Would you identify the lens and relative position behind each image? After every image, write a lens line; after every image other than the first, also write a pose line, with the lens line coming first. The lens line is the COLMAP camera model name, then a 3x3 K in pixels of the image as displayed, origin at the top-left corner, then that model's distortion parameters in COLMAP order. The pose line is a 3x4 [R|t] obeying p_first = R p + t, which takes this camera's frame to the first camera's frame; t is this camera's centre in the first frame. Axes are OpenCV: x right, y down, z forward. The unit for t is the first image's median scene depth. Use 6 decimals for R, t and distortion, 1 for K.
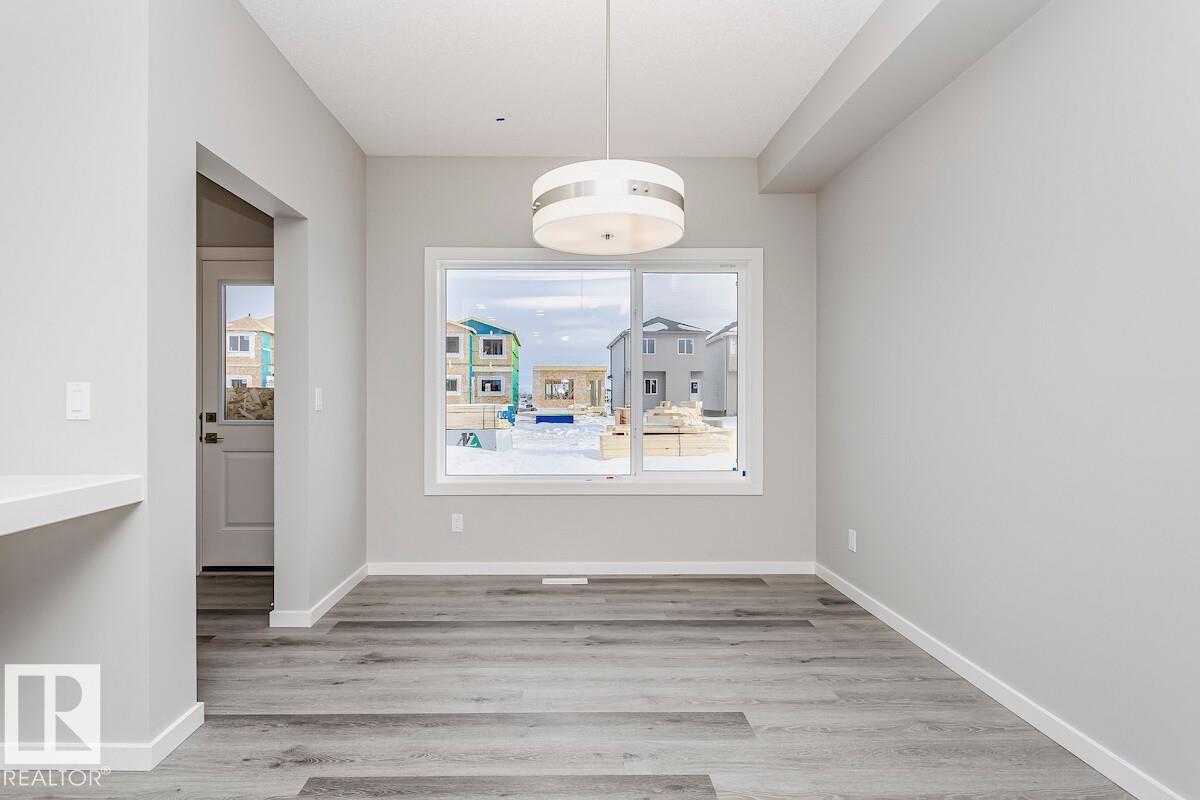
lens RADIAL K [[584.6, 0, 552.3], [0, 584.6, 396.5], [0, 0, 1]] dist [-0.000025, 0.000286]
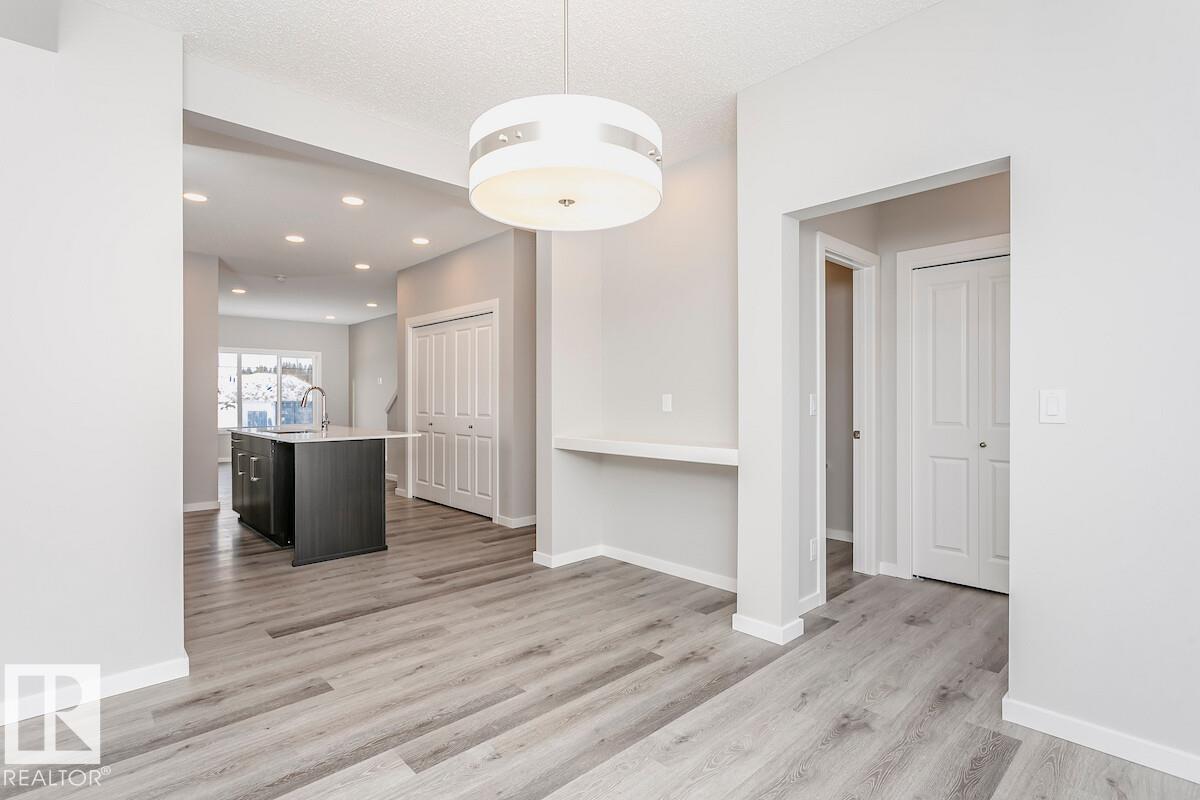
lens RADIAL K [[584.6, 0, 596.9], [0, 584.6, 398.8], [0, 0, 1]] dist [-0.000025, 0.000286]
pose [[-0.713574, 0.004837, -0.700563, 0.038731], [0.008147, 0.999966, -0.001395, -0.000473], [0.700533, -0.006703, -0.713589, 0.100163]]
